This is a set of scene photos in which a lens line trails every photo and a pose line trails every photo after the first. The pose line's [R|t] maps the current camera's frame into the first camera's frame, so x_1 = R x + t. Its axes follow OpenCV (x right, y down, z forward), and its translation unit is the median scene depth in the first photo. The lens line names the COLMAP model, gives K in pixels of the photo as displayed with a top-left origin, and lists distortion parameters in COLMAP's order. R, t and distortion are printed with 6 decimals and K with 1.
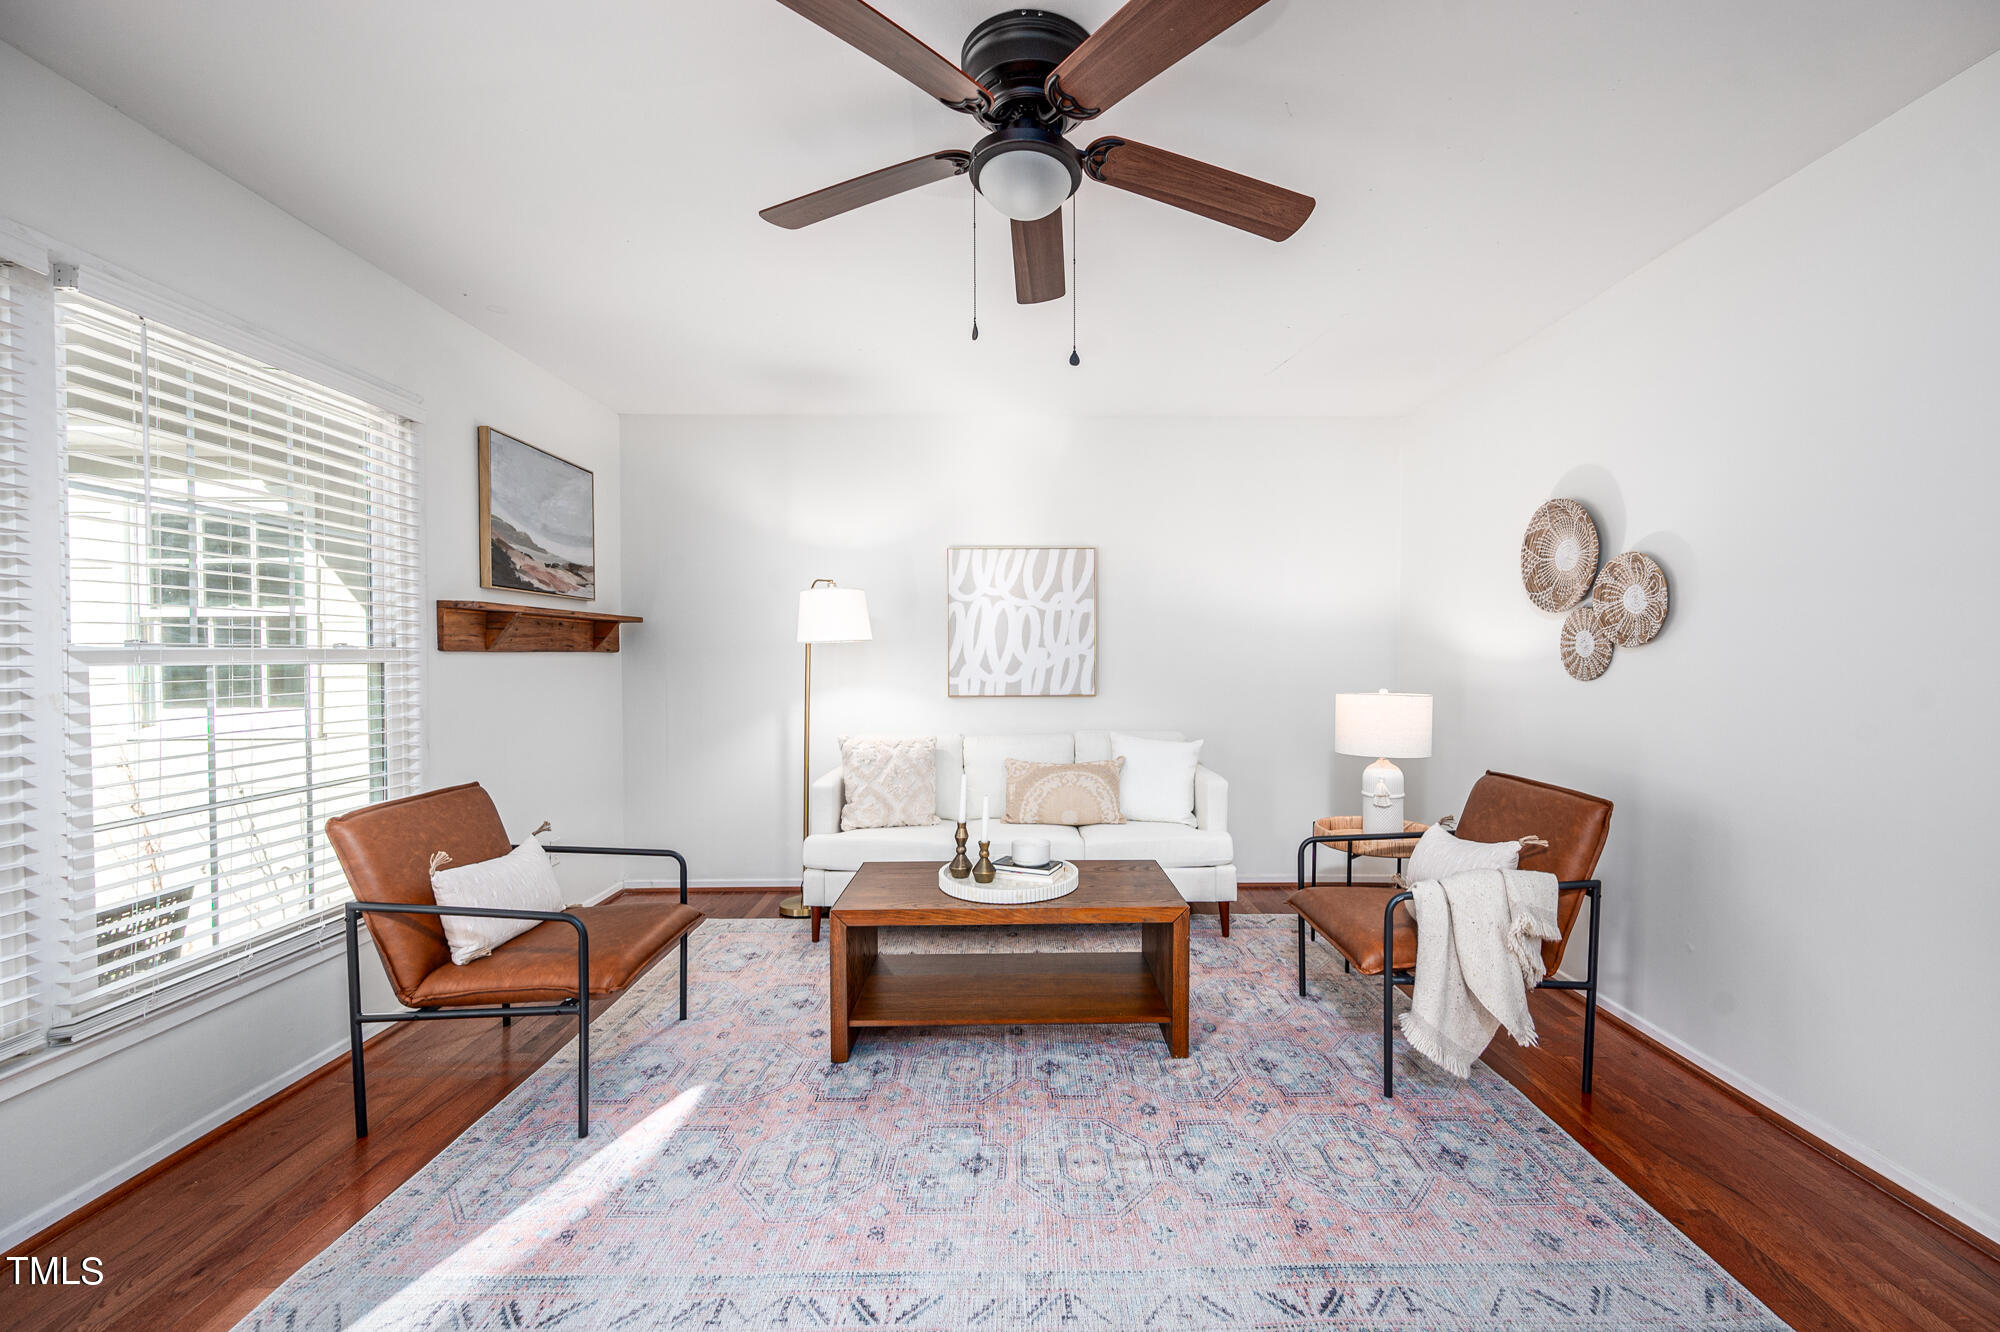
lens RADIAL K [[816.5, 0, 1004.5], [0, 816.5, 682.0], [0, 0, 1]] dist [0.001500, -0.000802]
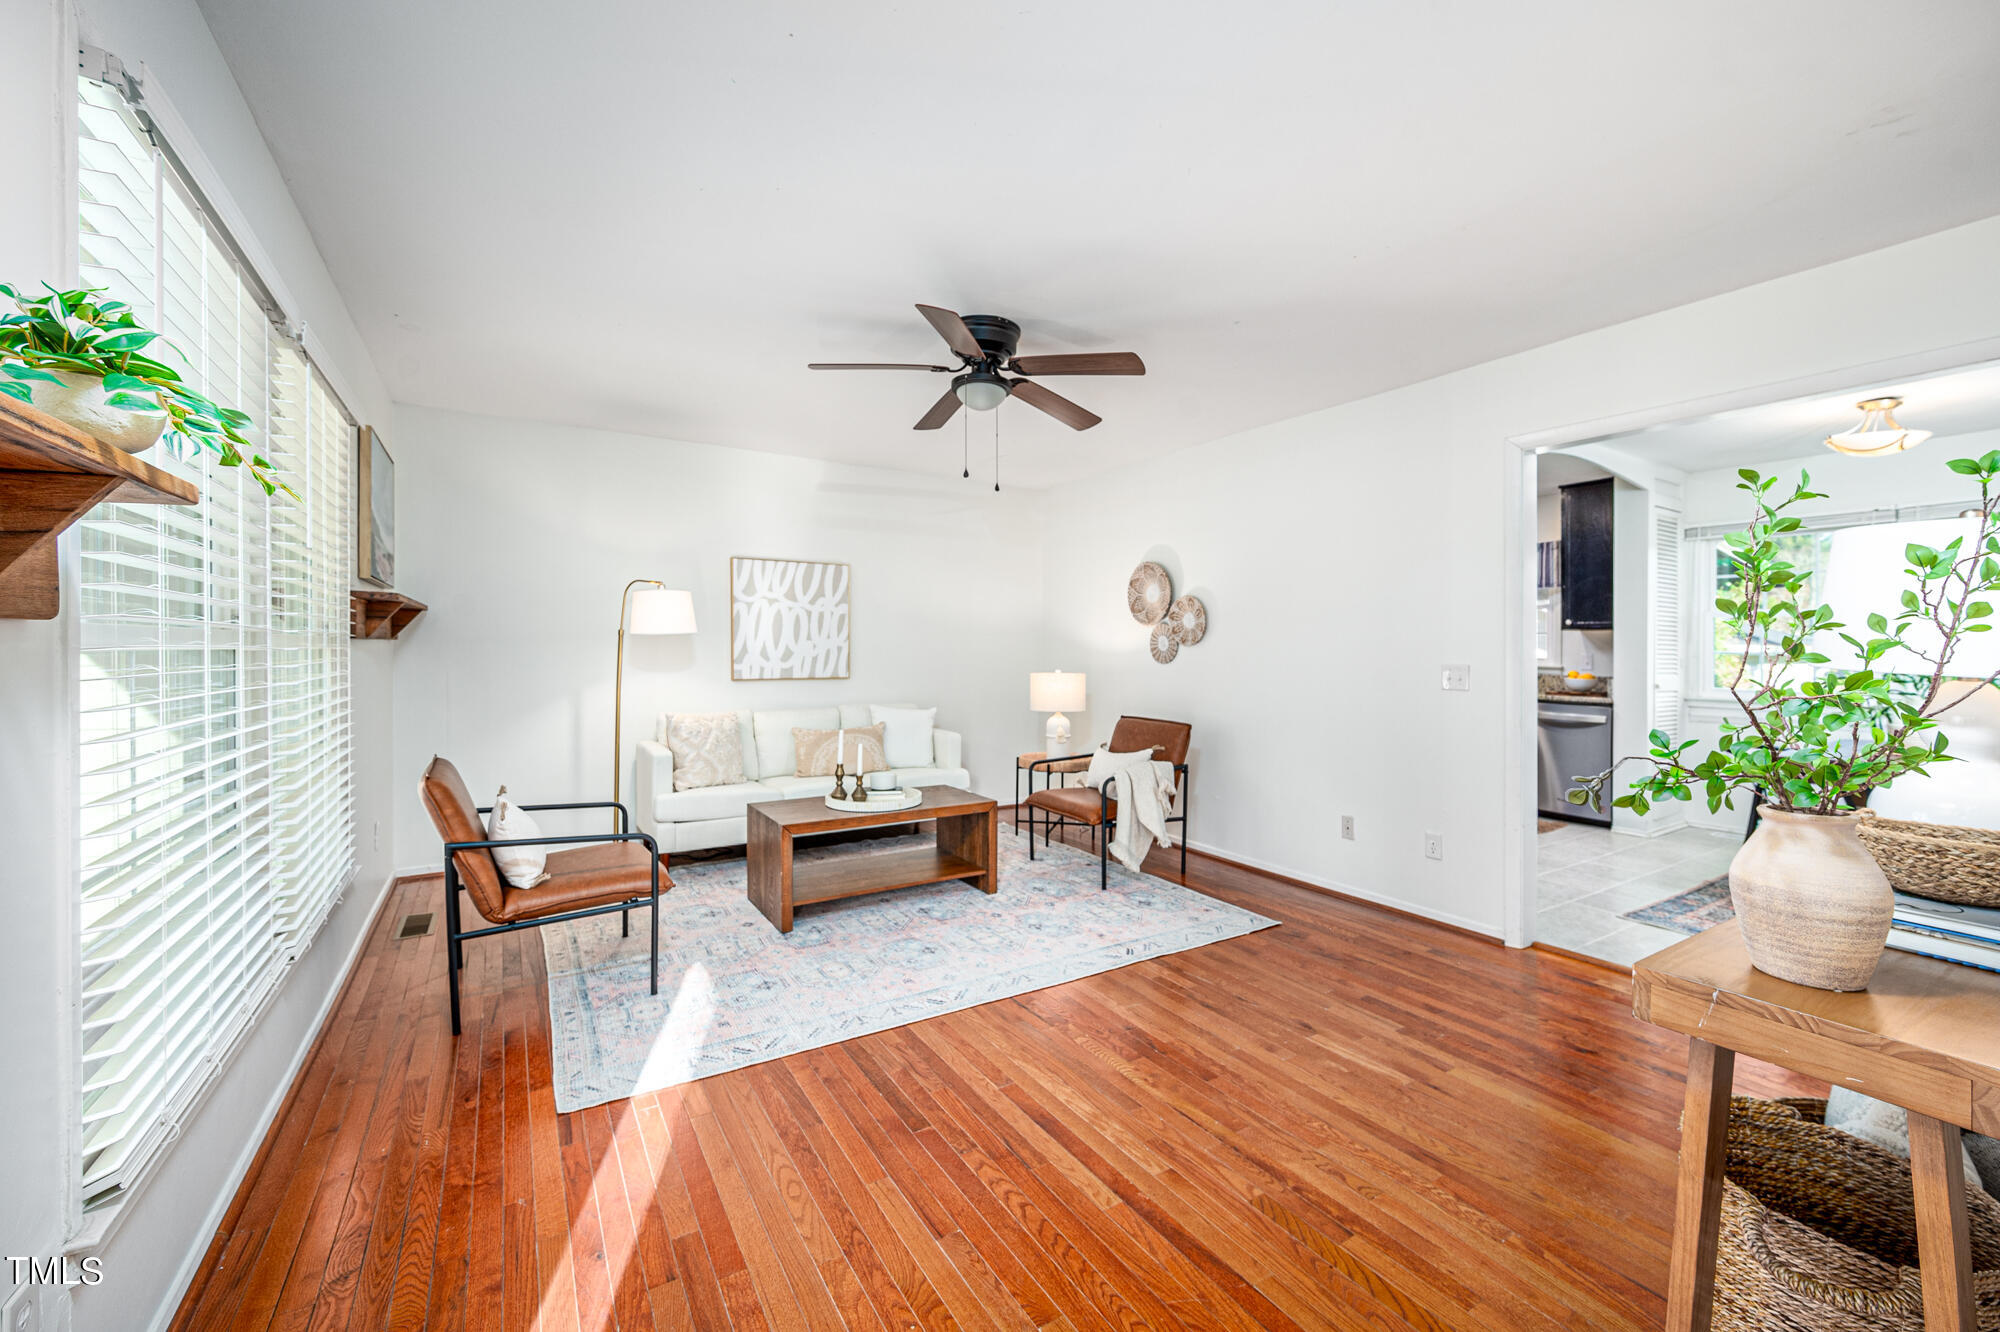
lens RADIAL K [[816.5, 0, 999.5], [0, 816.5, 654.1], [0, 0, 1]] dist [0.001500, -0.000802]
pose [[0.855047, 0.003954, 0.518535, -0.555423], [0.008244, 0.999741, -0.021218, 0.013342], [-0.518485, 0.022417, 0.854793, -0.370823]]
